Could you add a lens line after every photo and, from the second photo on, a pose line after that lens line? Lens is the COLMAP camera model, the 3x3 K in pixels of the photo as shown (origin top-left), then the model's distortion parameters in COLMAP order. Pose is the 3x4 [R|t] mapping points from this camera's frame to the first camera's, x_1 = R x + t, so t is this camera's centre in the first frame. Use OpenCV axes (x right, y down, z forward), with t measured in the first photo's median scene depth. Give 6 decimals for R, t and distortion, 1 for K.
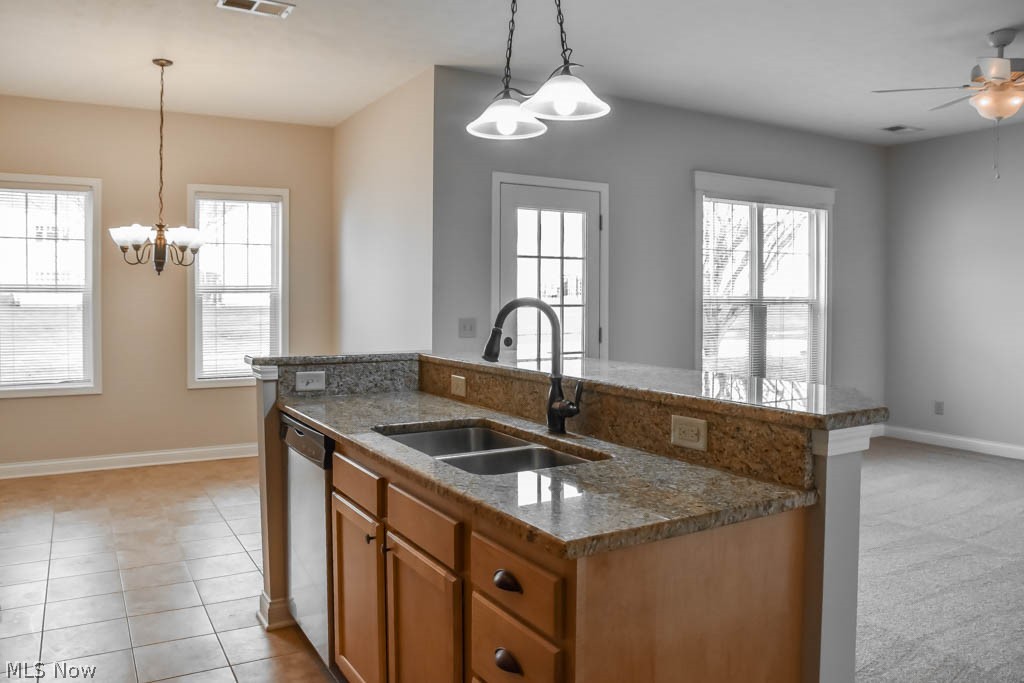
lens RADIAL K [[763.3, 0, 509.5], [0, 763.3, 327.3], [0, 0, 1]] dist [-0.071709, 0.000562]
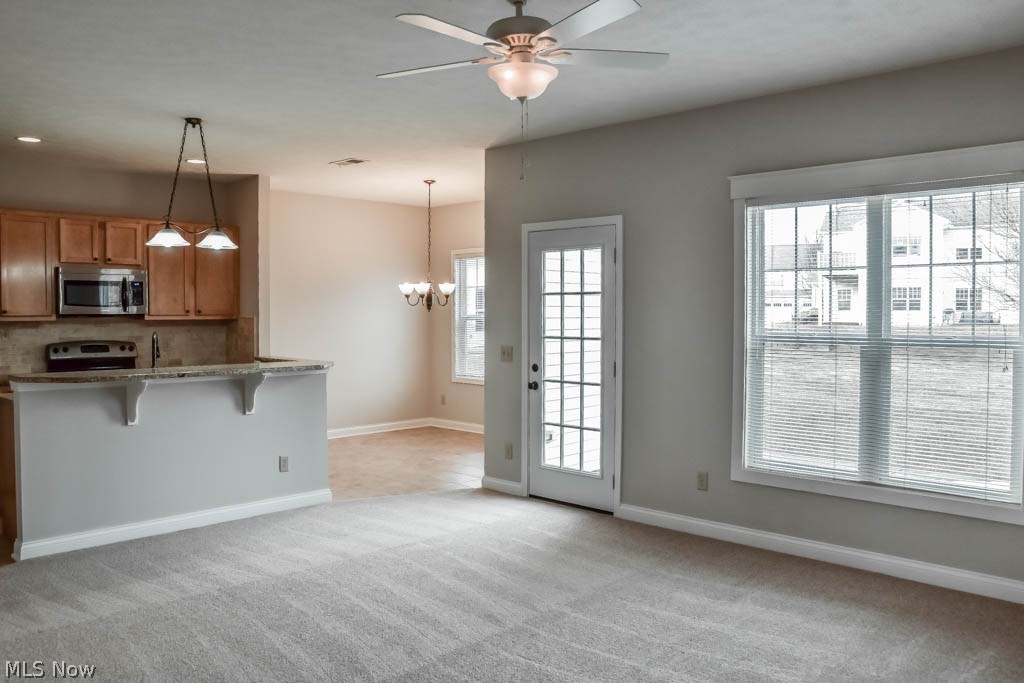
lens RADIAL K [[763.3, 0, 509.5], [0, 763.3, 327.3], [0, 0, 1]] dist [-0.071709, 0.000562]
pose [[0.302683, 0.018923, -0.952903, 1.067812], [-0.032402, 0.999429, 0.009555, -0.051491], [0.952540, 0.027984, 0.303123, 0.597123]]
